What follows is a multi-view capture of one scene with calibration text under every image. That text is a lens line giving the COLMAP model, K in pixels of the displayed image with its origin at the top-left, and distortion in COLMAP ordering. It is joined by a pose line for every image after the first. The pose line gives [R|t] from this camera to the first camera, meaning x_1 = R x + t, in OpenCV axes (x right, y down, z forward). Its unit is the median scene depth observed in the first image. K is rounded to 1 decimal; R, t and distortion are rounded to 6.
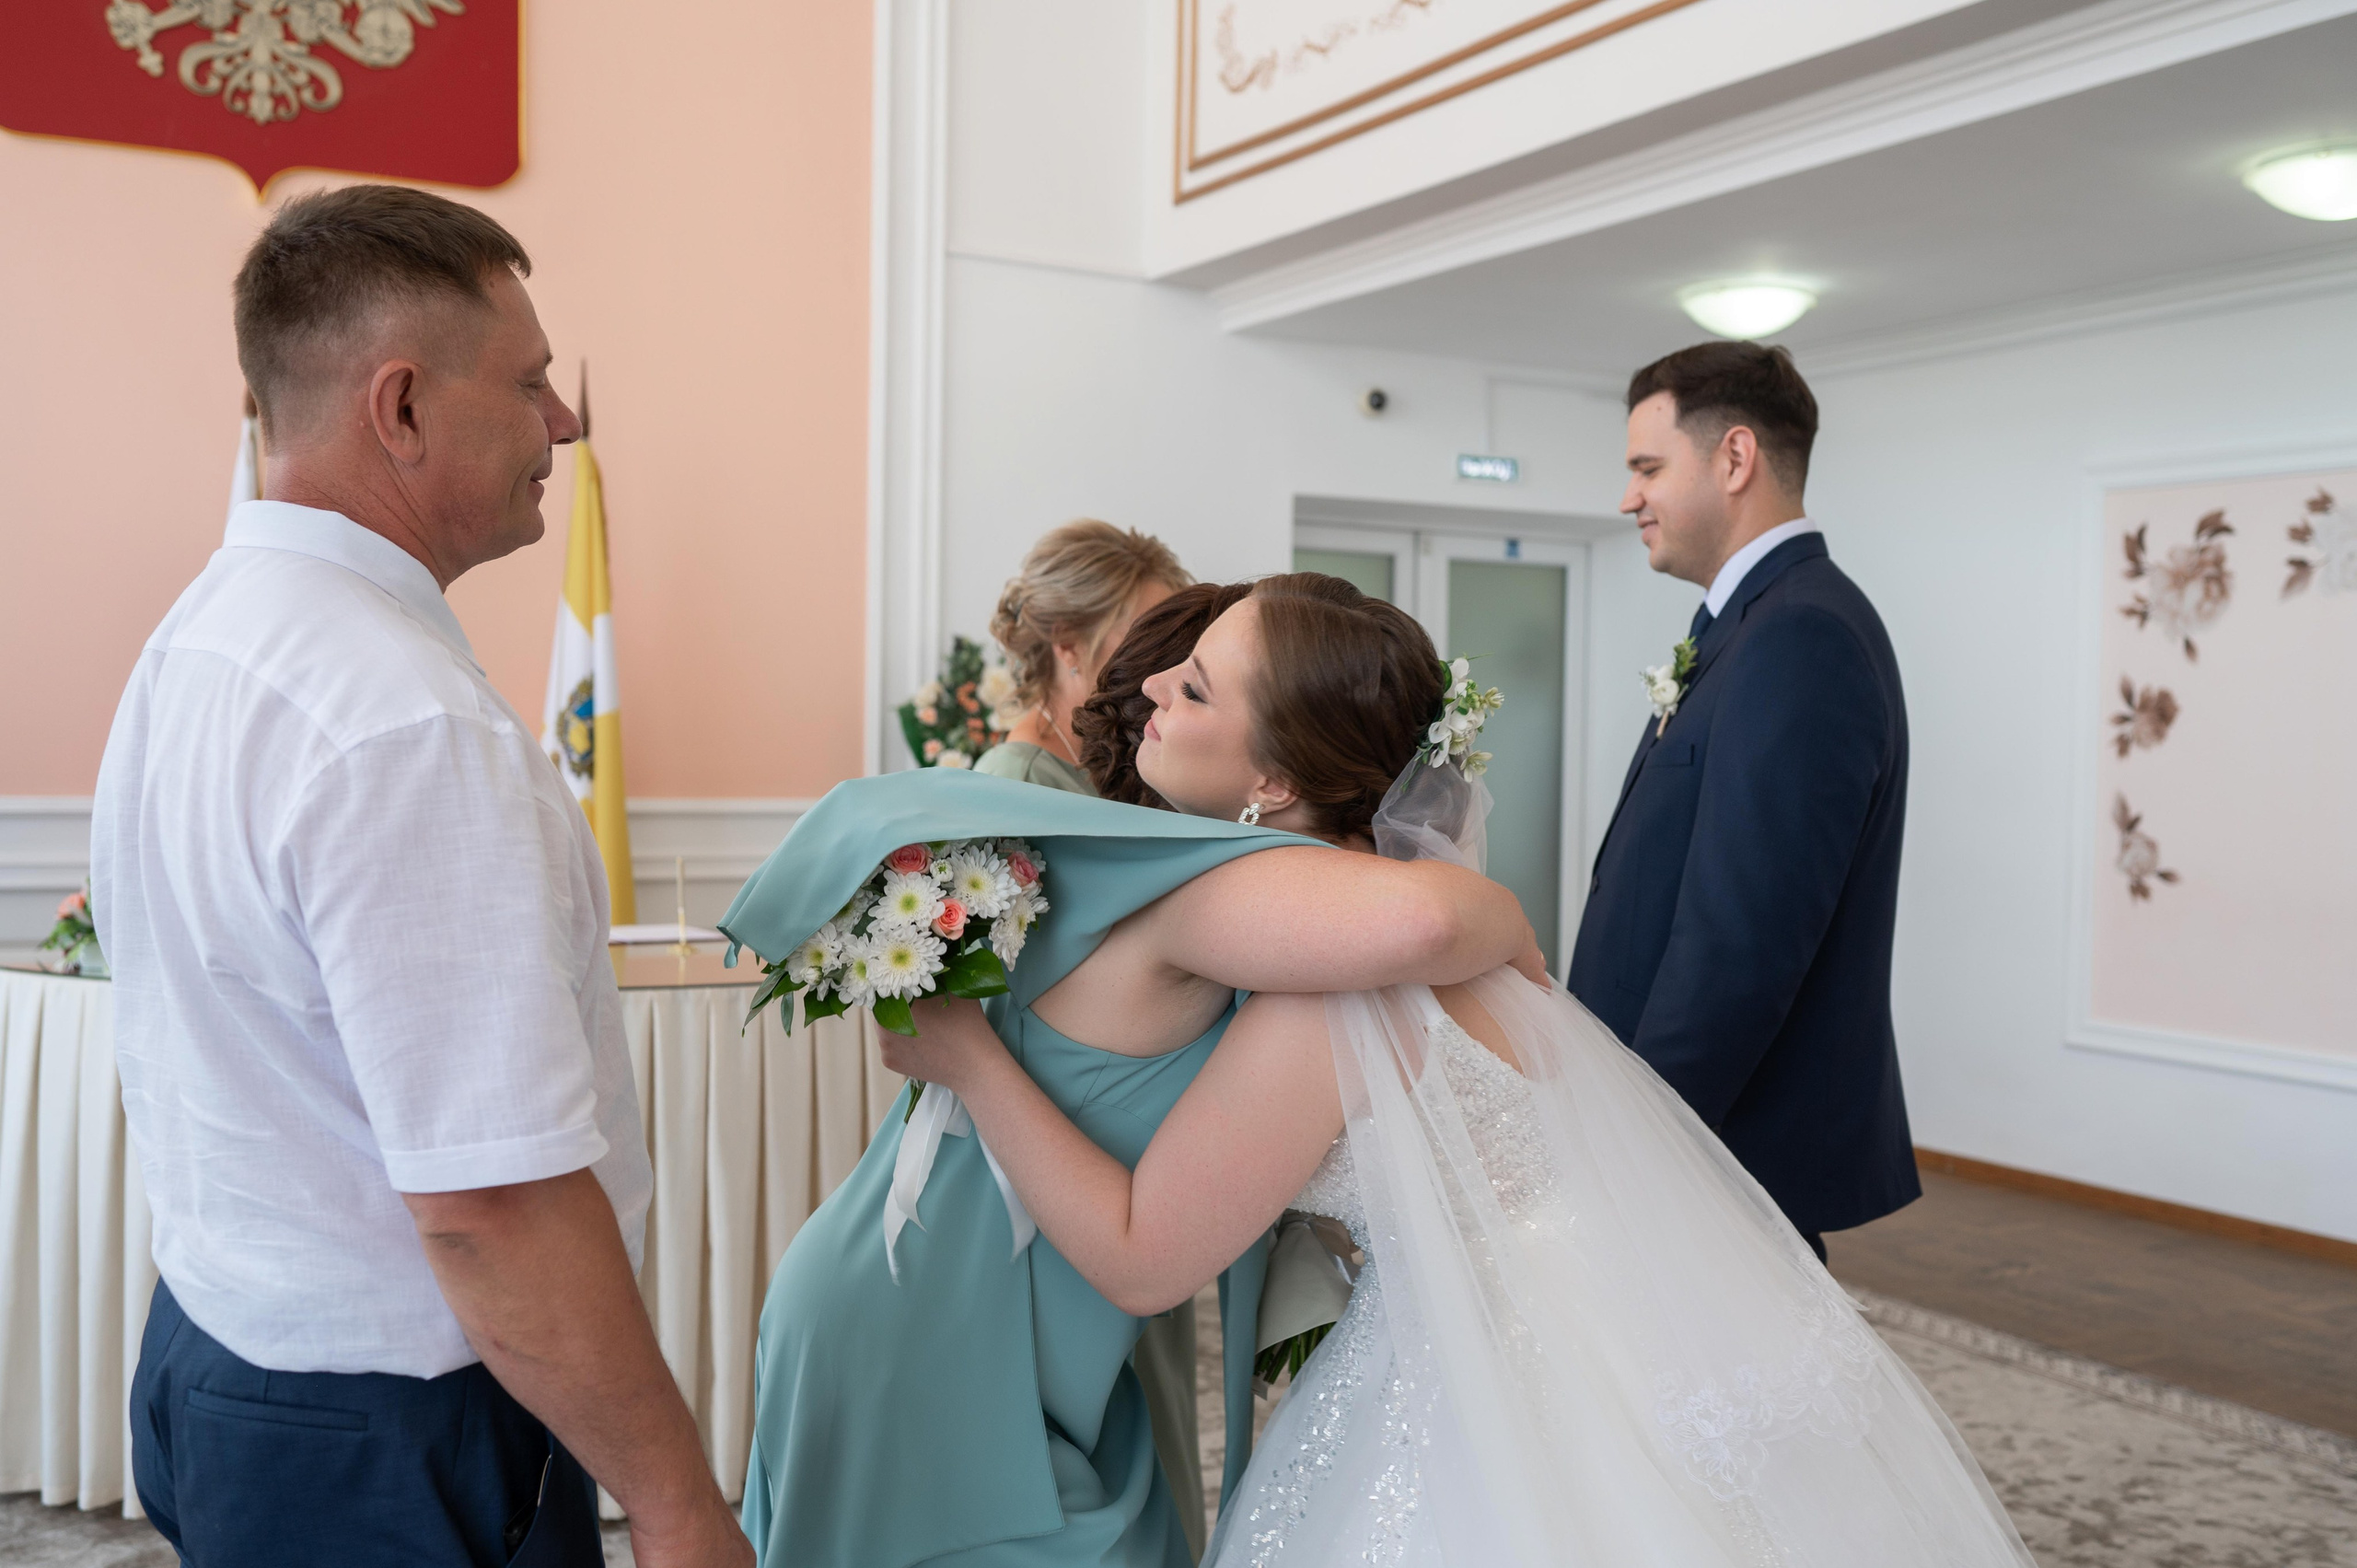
lens RADIAL K [[2187.9, 0, 1178.5], [0, 2187.9, 784.0], [0, 0, 1]] dist [-0.001471, 0.000047]
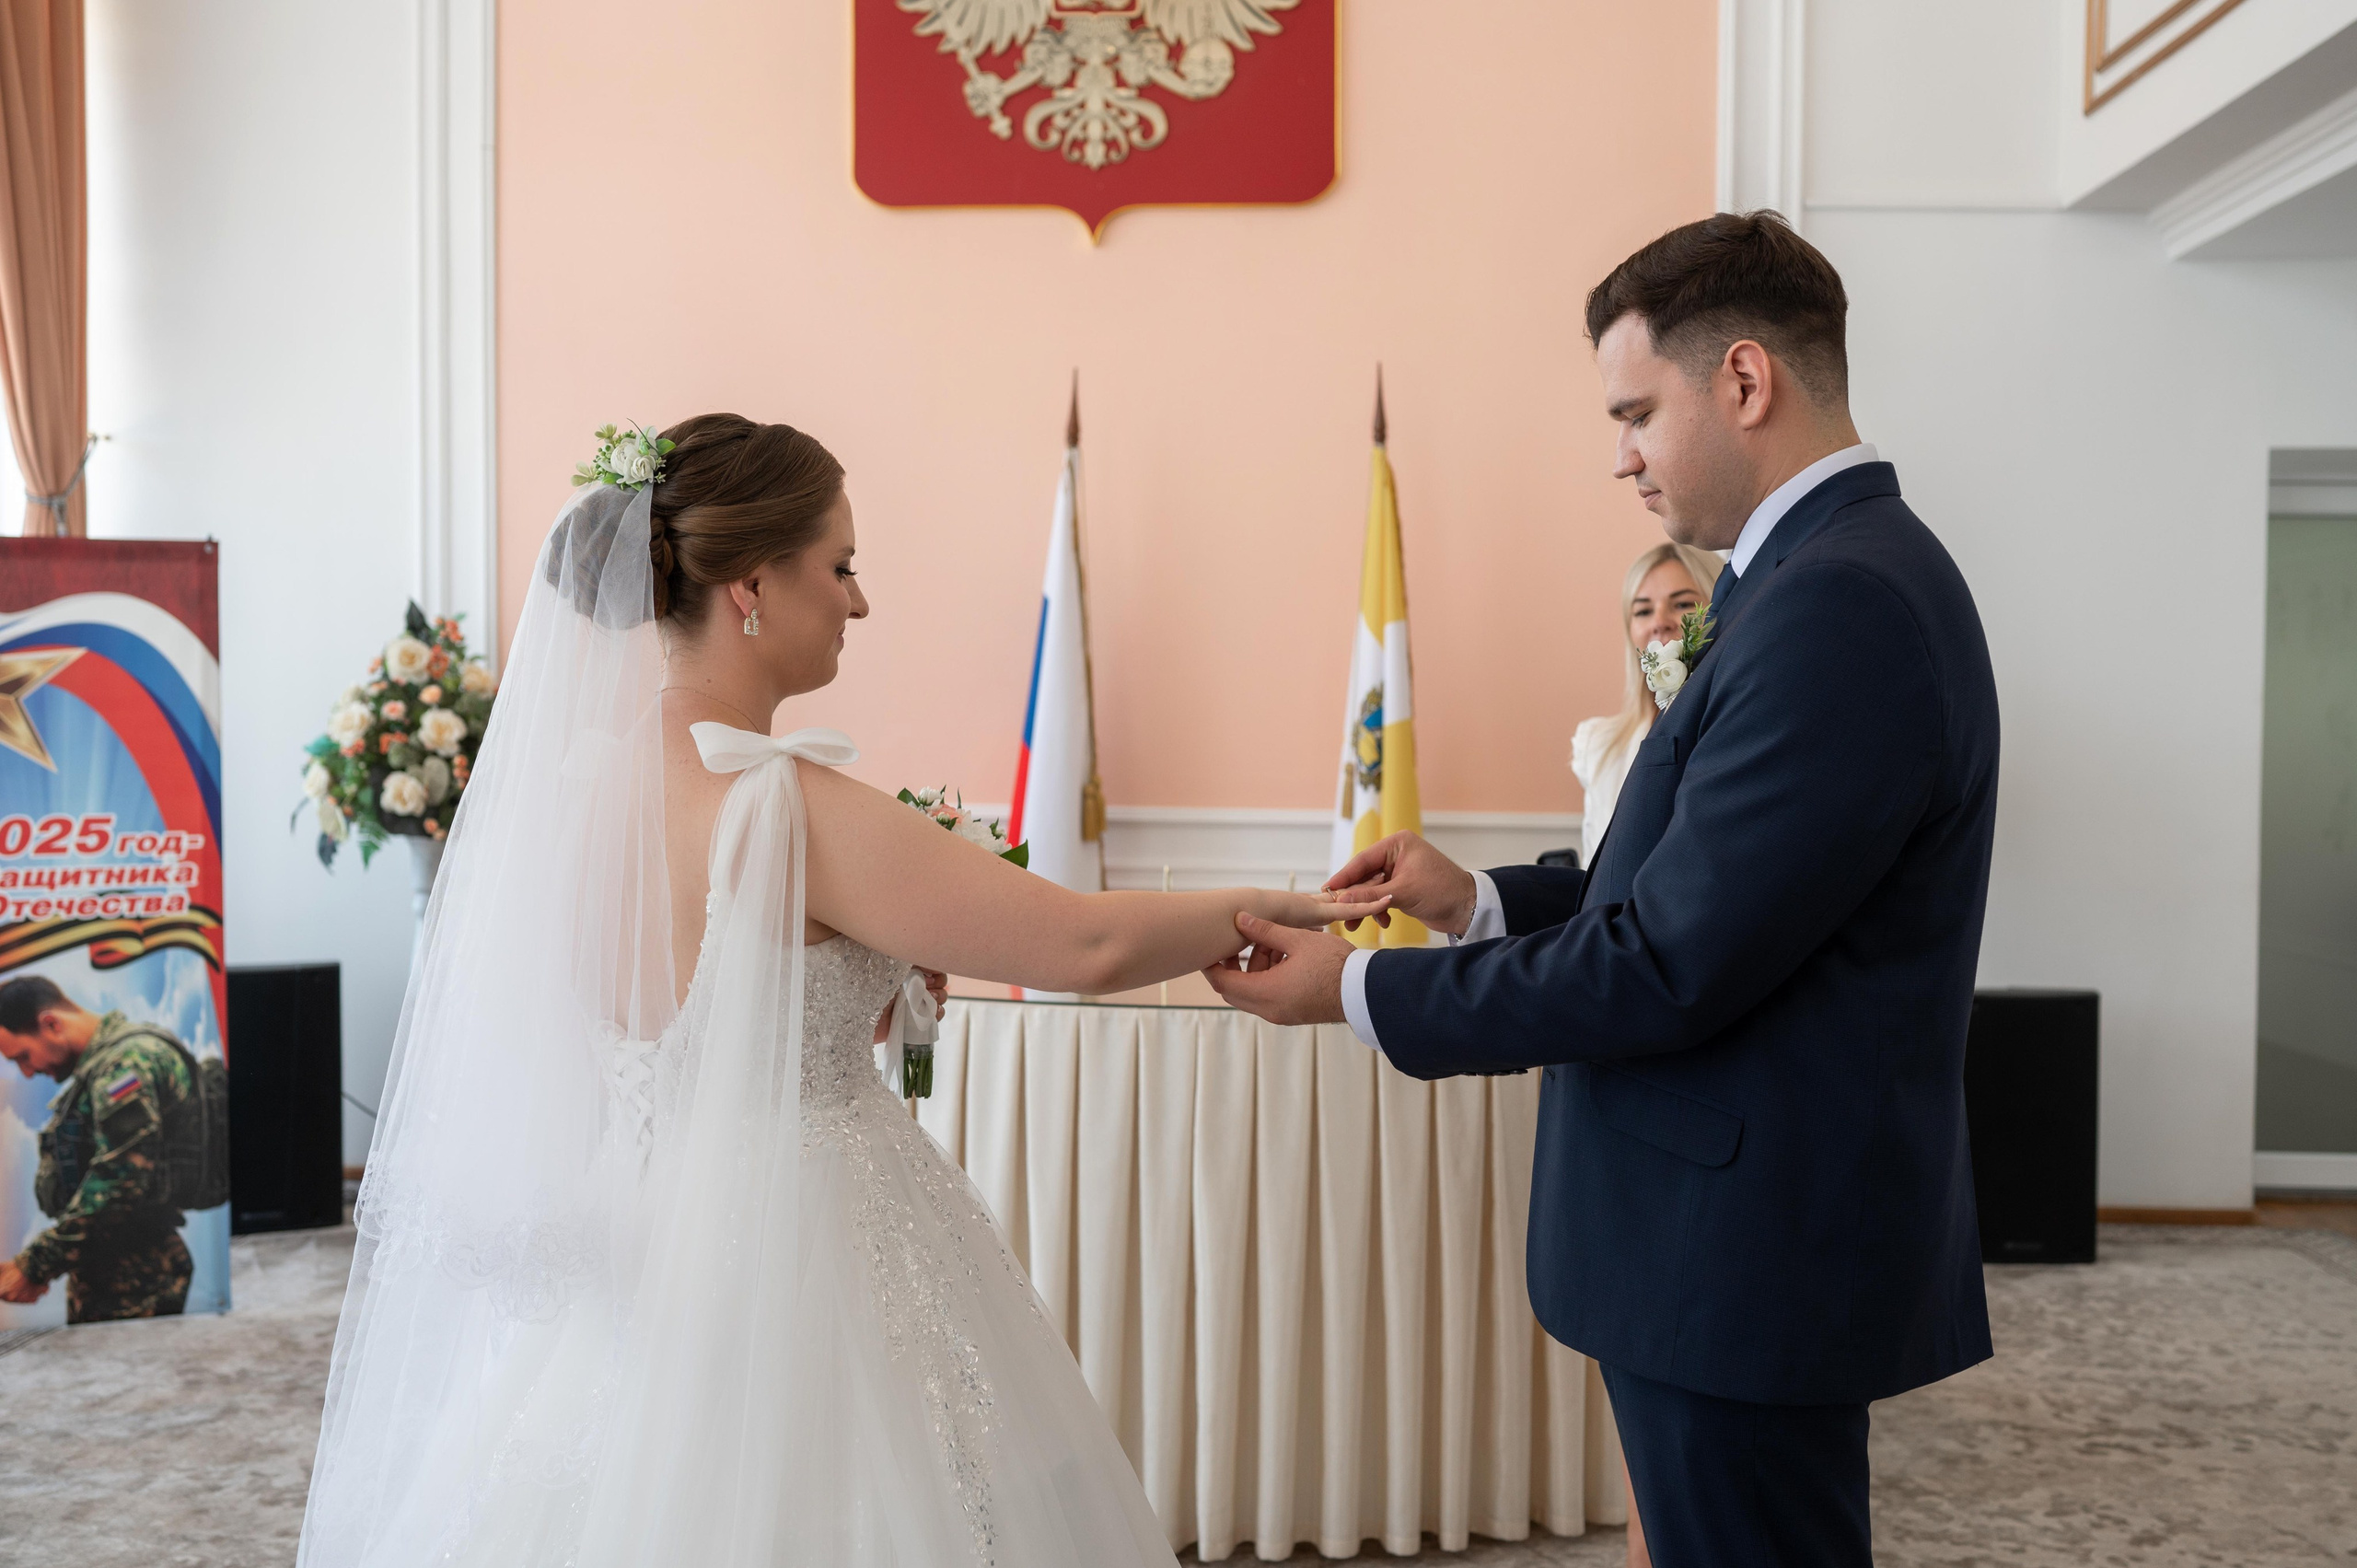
lens RADIAL K [[2241.6, 0, 1199.8], [0, 2241.6, 781.1], [0, 0, 1]] dist [0.001110, 0.004435]
pose [[0.854660, 0.004921, -0.519165, 0.185030], [-0.008413, 0.999955, -0.004373, -0.001461], [0.519120, 0.008105, 0.854663, 0.099419]]
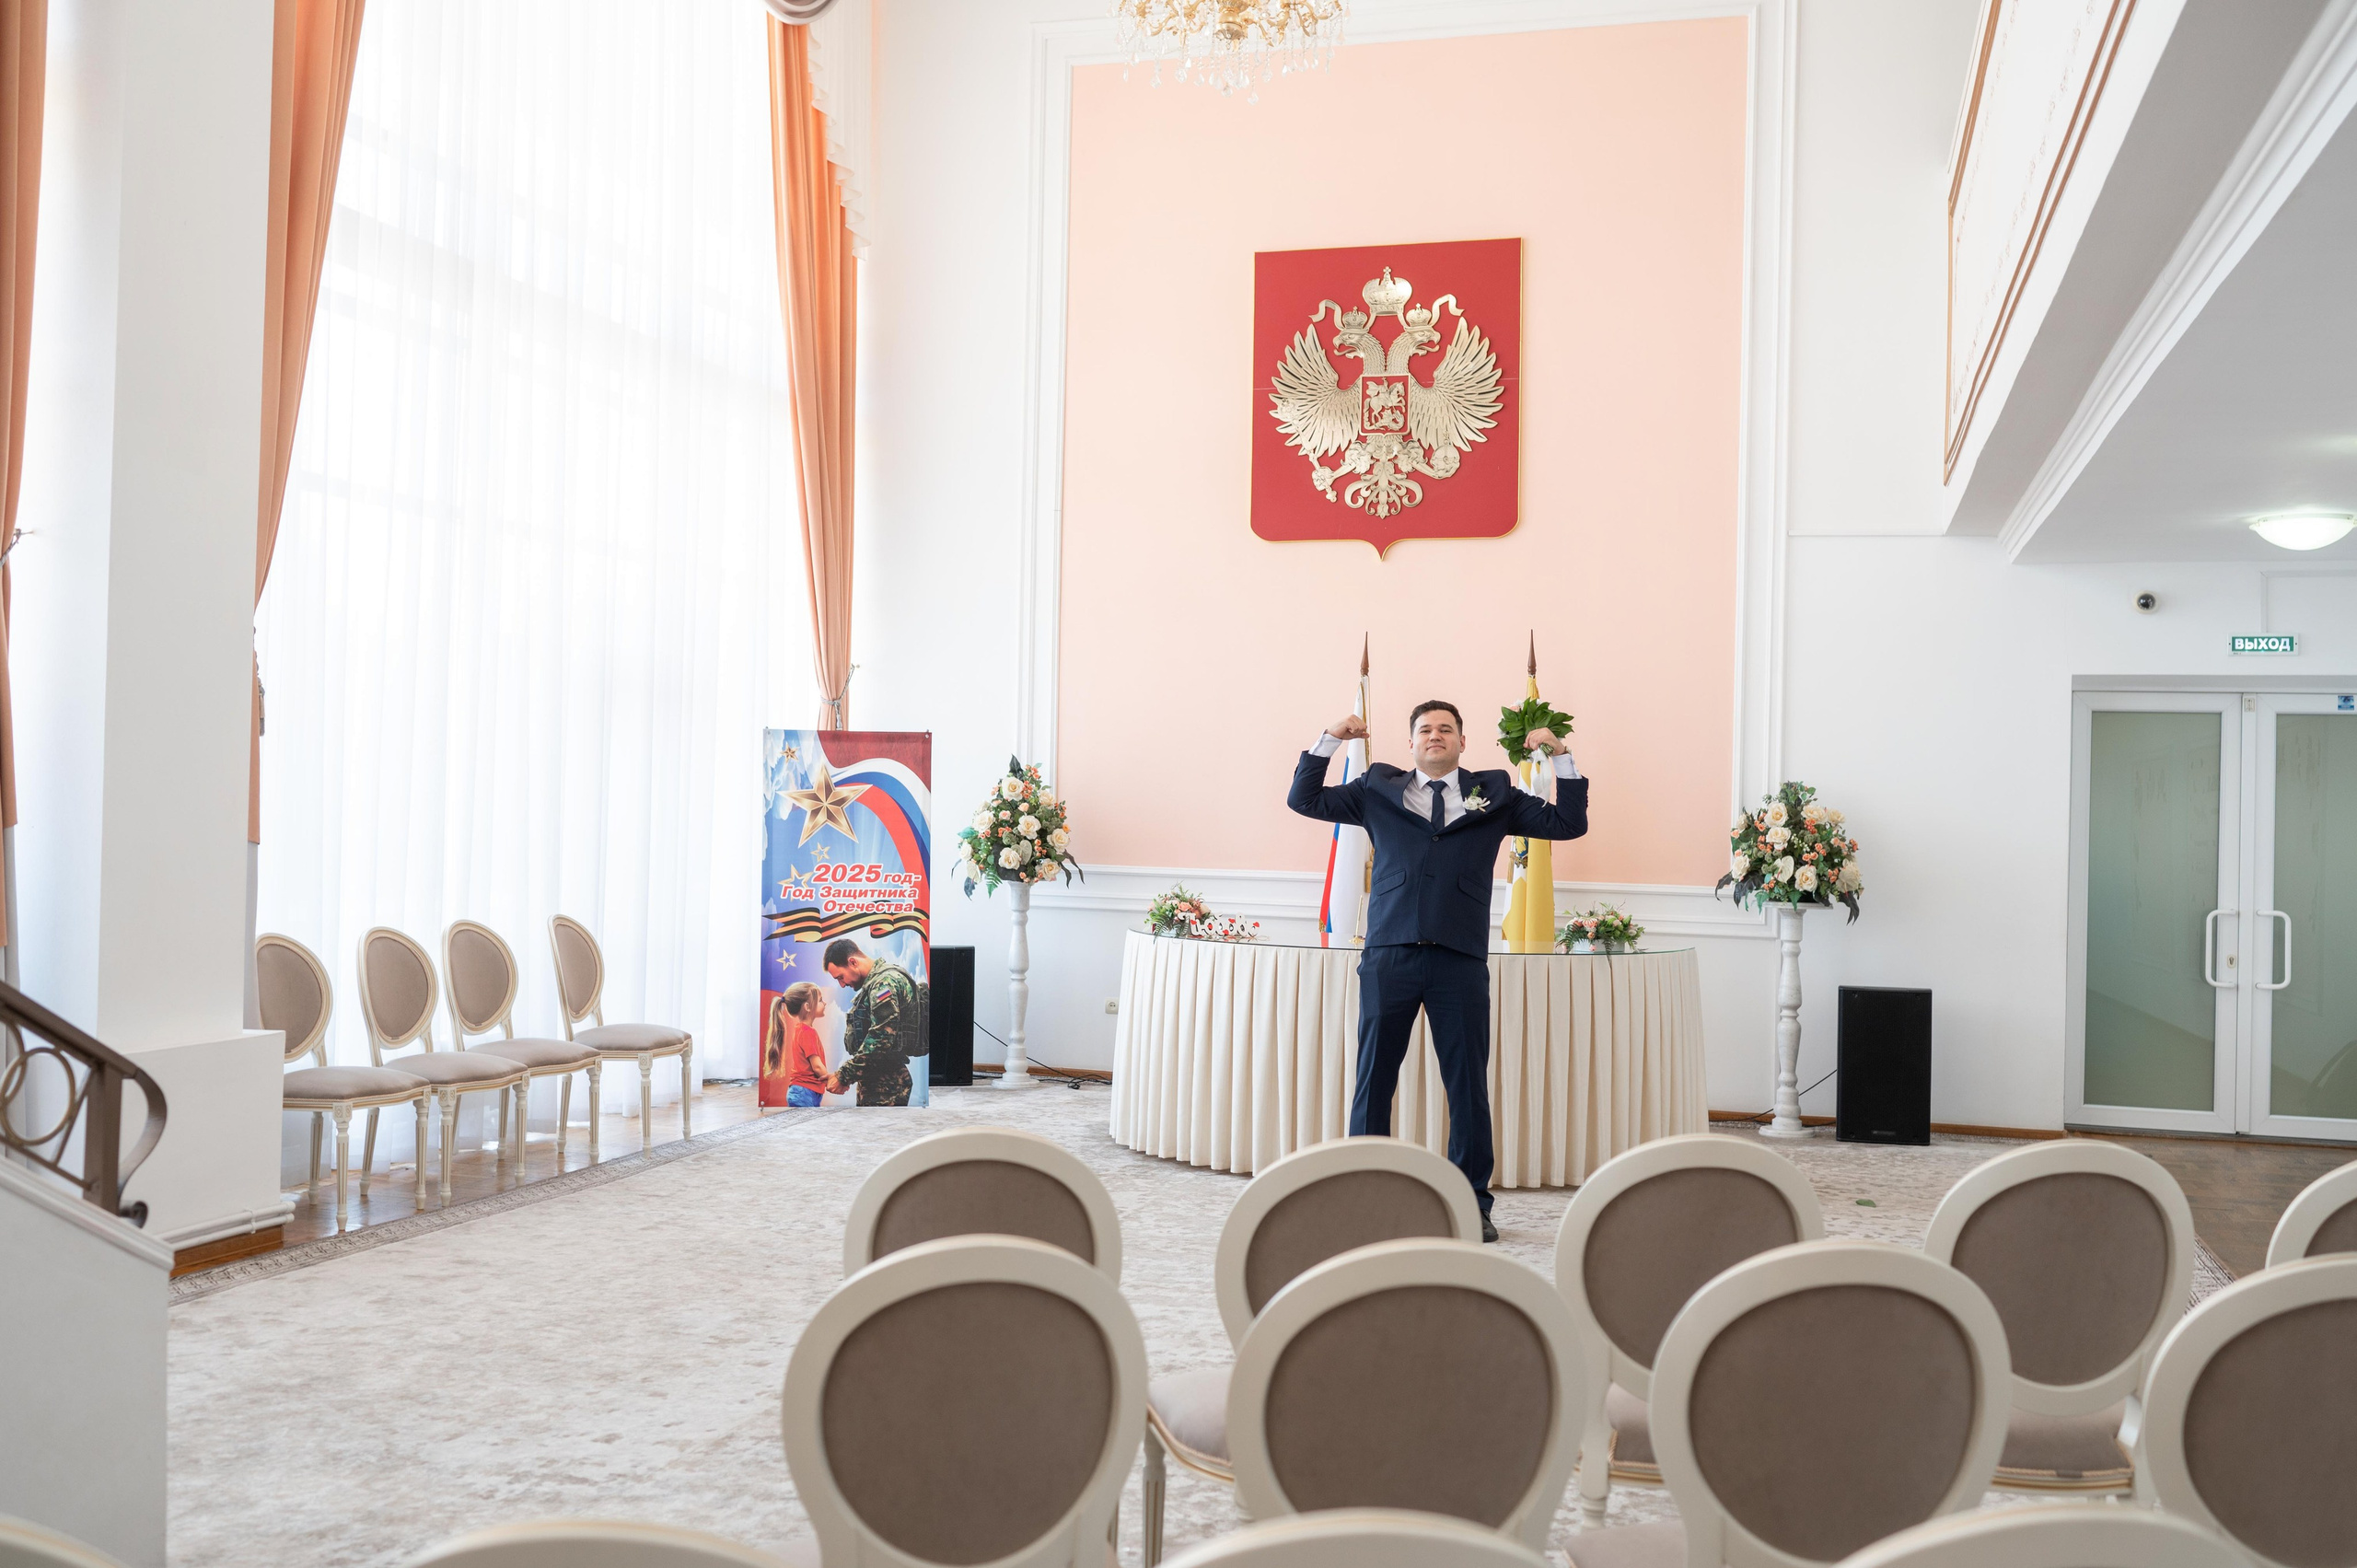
lens RADIAL K [[2295.9, 0, 1177.8], [0, 2295.9, 778.1], [0, 0, 1]] dist [0.004253, 0.001532]
pose [[0.709131, -0.010355, -0.705001, 0.841036], [-0.030773, 0.998485, -0.045618, 0.018888], [0.704405, 0.054044, 0.707738, -0.513855]]
